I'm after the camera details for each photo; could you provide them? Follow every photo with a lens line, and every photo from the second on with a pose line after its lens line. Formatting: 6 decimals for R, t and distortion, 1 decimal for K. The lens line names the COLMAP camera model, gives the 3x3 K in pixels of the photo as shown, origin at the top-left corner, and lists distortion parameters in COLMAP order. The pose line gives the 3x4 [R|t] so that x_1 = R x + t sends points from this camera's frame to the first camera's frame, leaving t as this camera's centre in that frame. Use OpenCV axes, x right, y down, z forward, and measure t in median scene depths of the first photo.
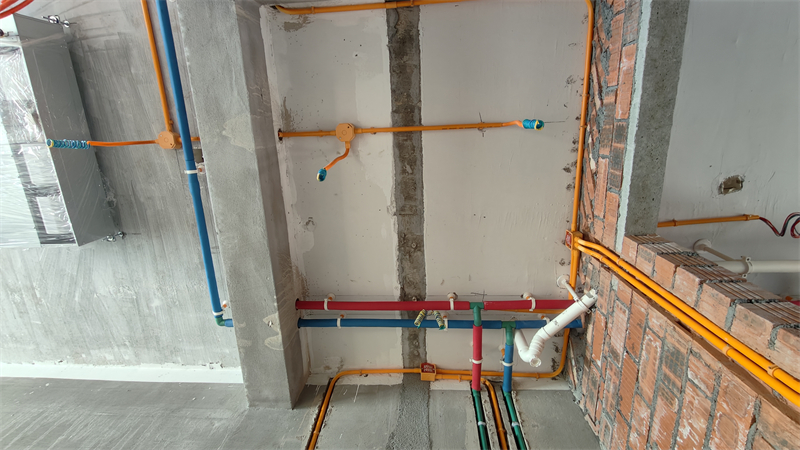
lens RADIAL K [[365.6, 0, 397.8], [0, 365.6, 219.8], [0, 0, 1]] dist [-0.004716, 0.002413]
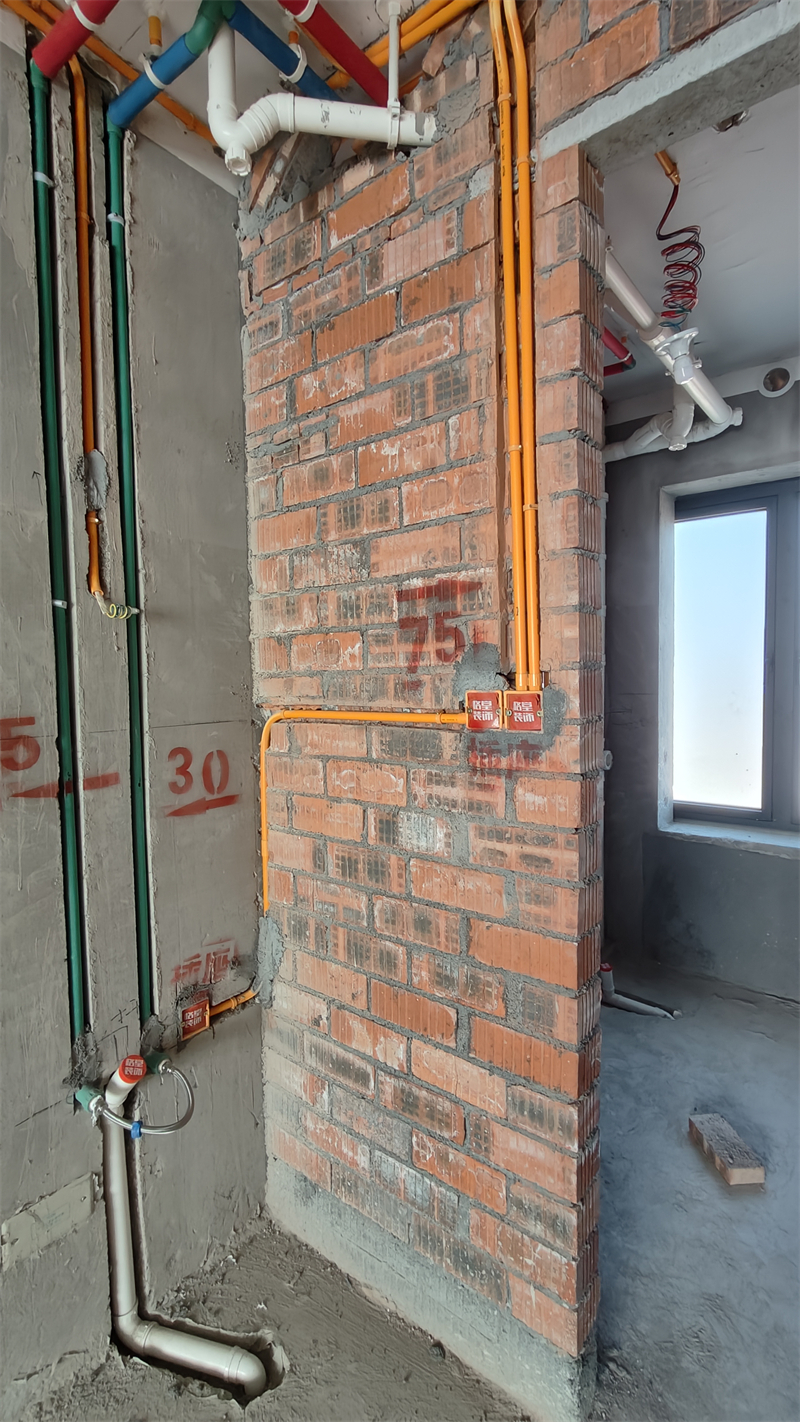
lens RADIAL K [[649.8, 0, 401.5], [0, 649.8, 718.5], [0, 0, 1]] dist [-0.004716, 0.002413]
pose [[0.580336, -0.141530, 0.801985, -0.227762], [-0.767330, 0.234841, 0.596702, -0.079519], [-0.272791, -0.961675, 0.027686, 0.230740]]
